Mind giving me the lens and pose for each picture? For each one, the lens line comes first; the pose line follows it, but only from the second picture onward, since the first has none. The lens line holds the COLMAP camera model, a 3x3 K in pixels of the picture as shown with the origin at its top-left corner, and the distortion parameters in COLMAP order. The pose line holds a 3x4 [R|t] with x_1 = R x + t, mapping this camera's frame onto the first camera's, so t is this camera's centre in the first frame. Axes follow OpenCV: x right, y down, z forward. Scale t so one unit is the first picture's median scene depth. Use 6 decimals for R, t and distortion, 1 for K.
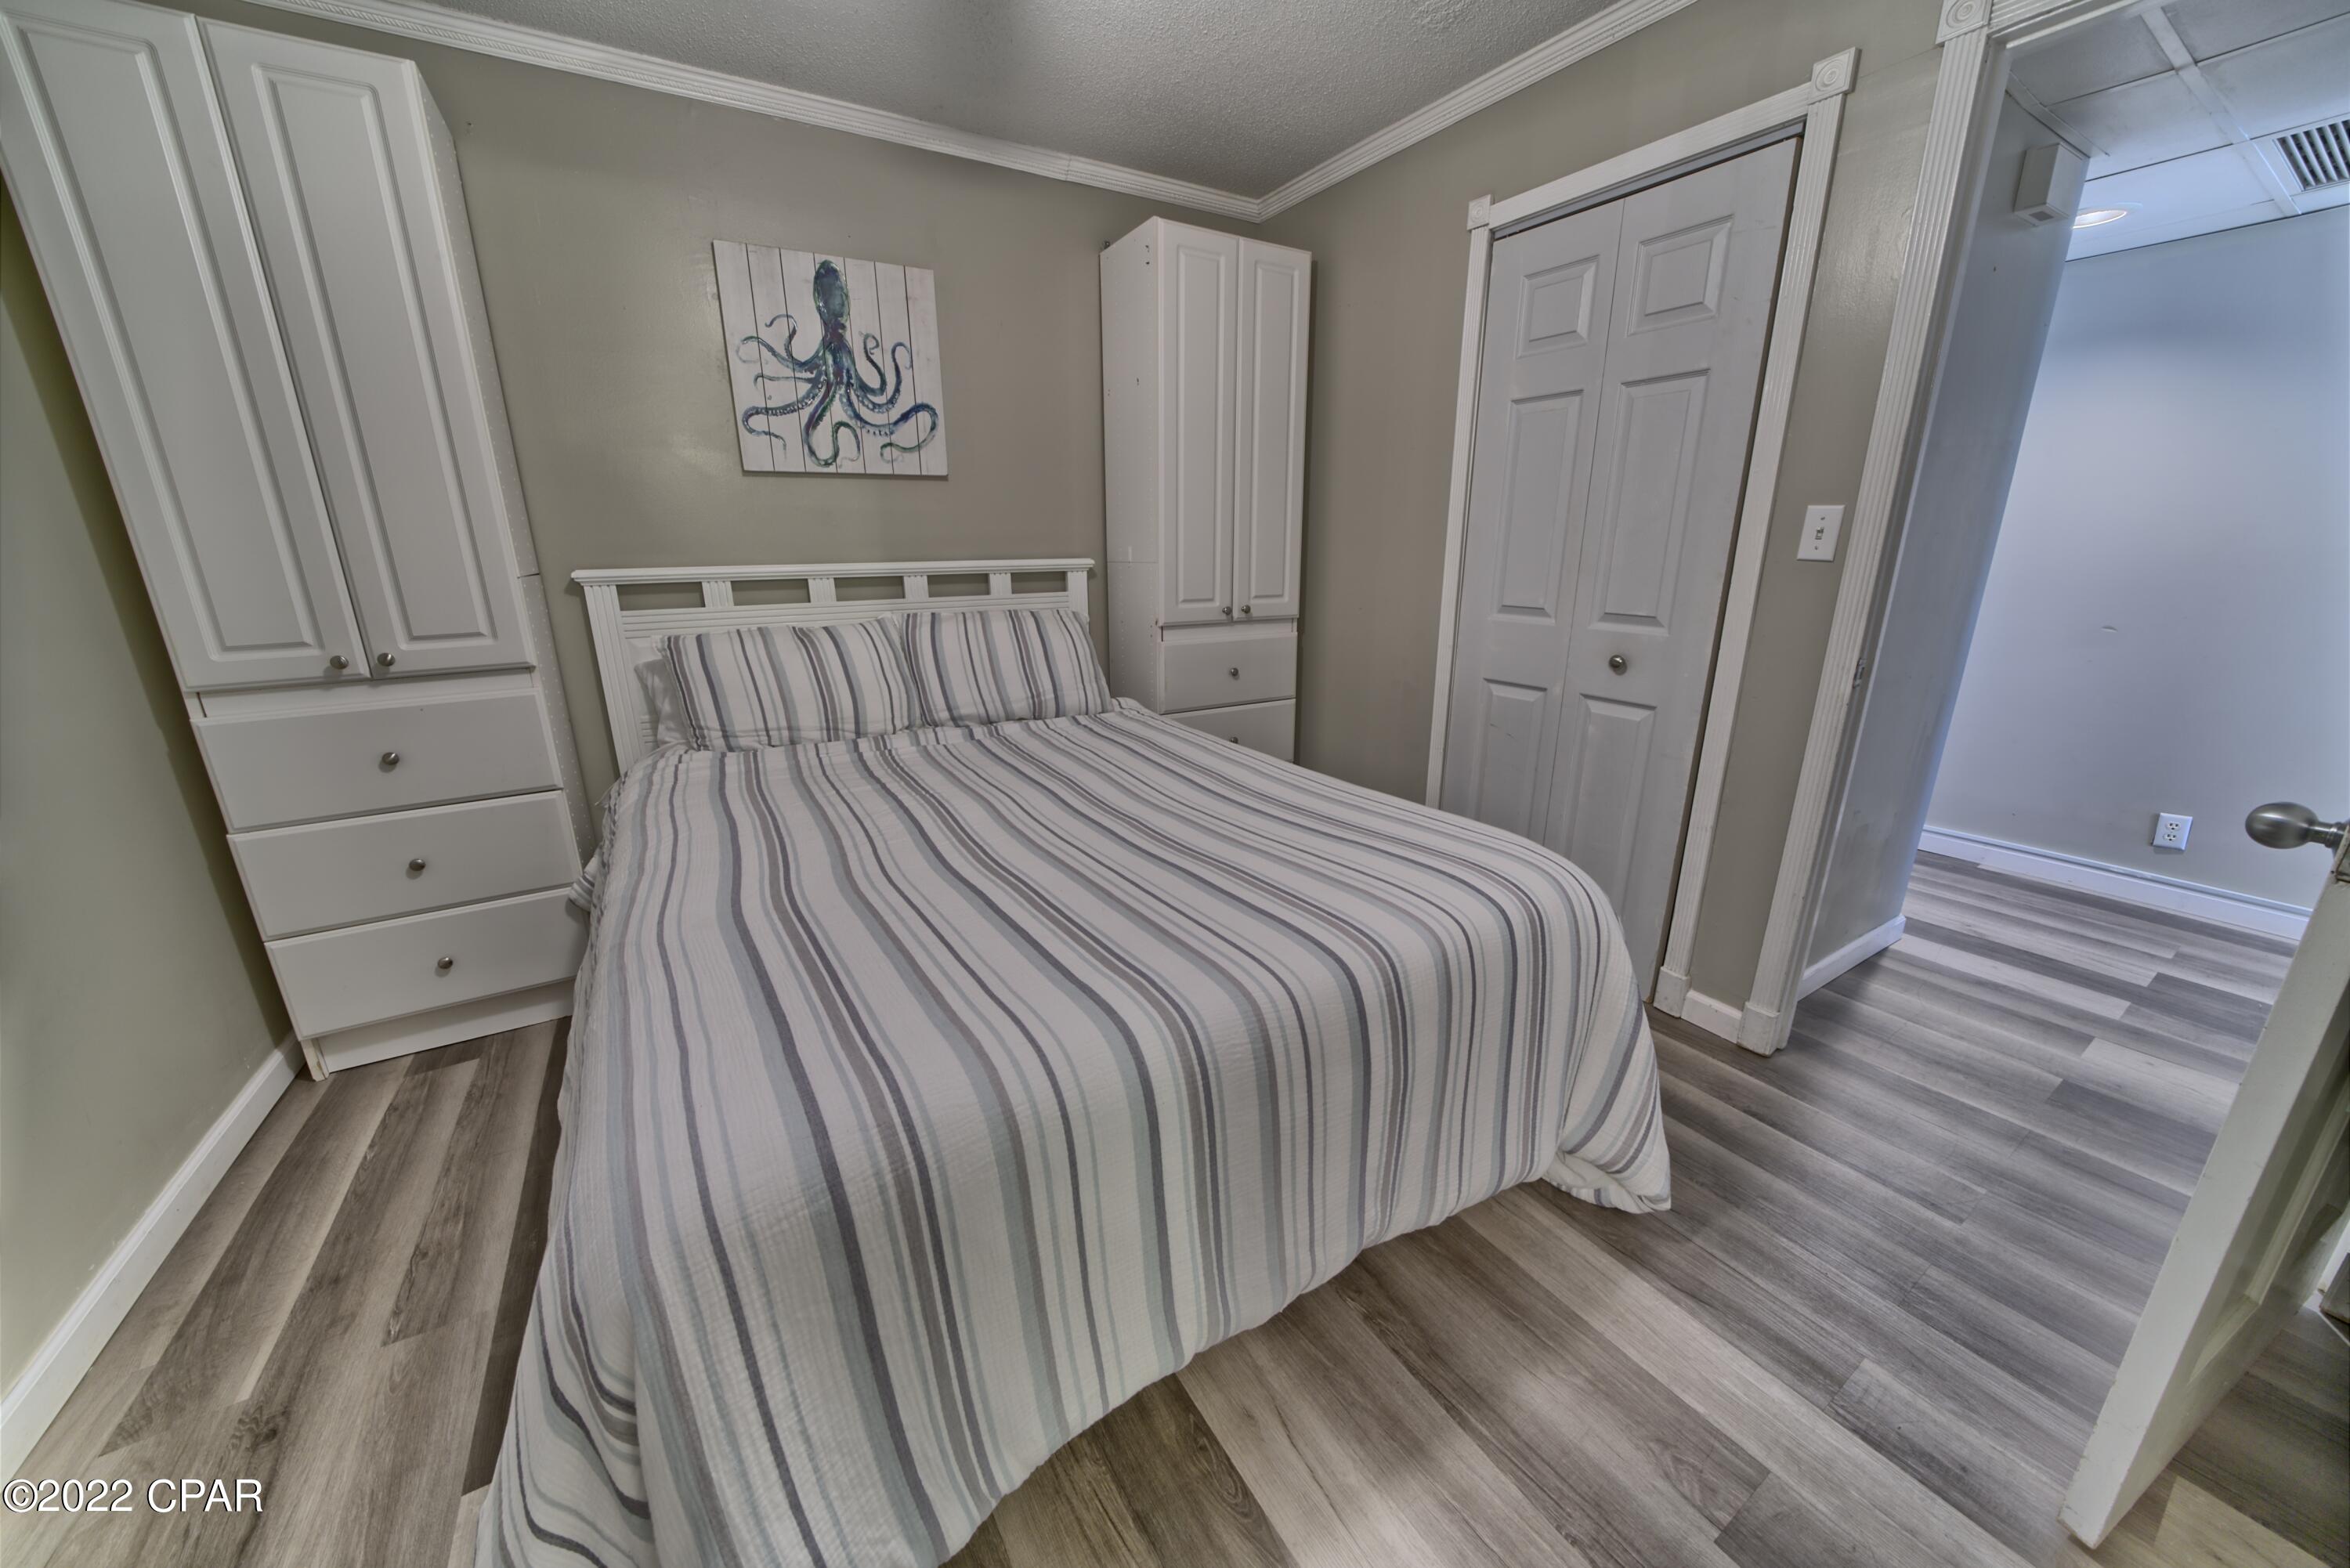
lens RADIAL K [[812.5, 0, 1170.5], [0, 812.5, 780.5], [0, 0, 1]] dist [-0.025131, 0.002354]
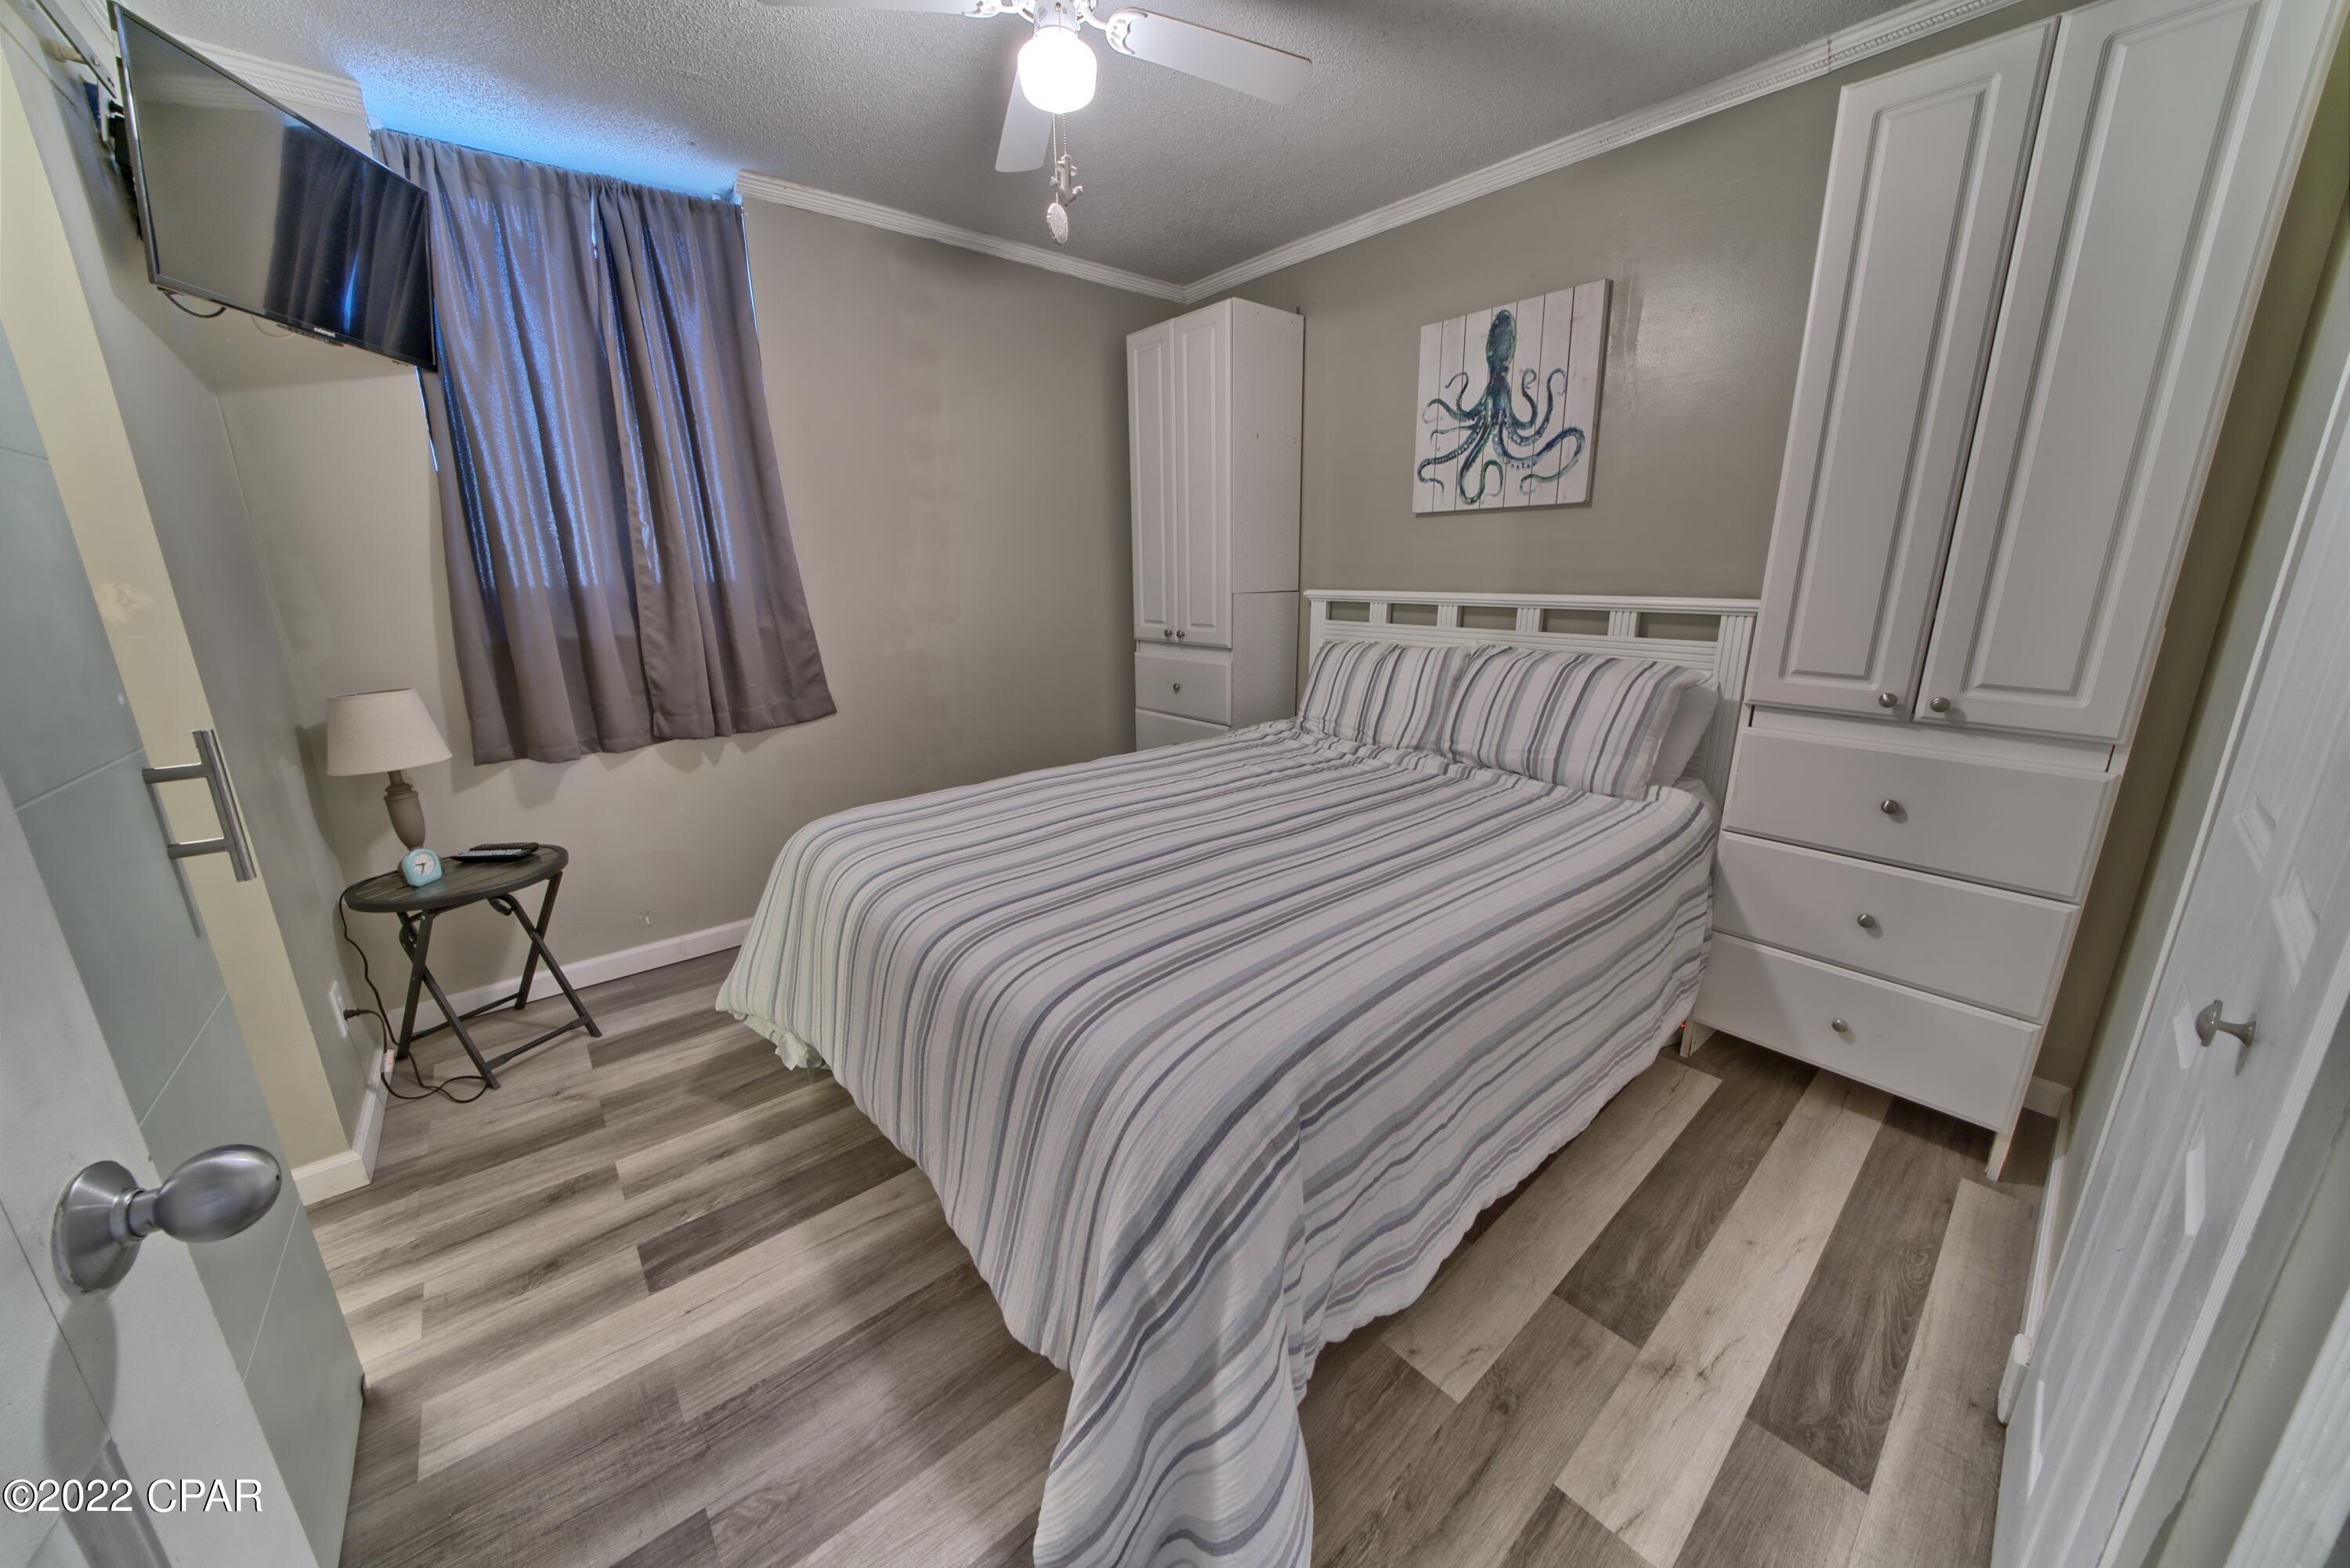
lens RADIAL K [[812.5, 0, 1161.7], [0, 812.5, 775.5], [0, 0, 1]] dist [-0.025131, 0.002354]
pose [[0.148084, 0.251006, -0.956591, 0.651421], [-0.268445, 0.941143, 0.205396, -0.160939], [0.951845, 0.226376, 0.206750, 0.472307]]
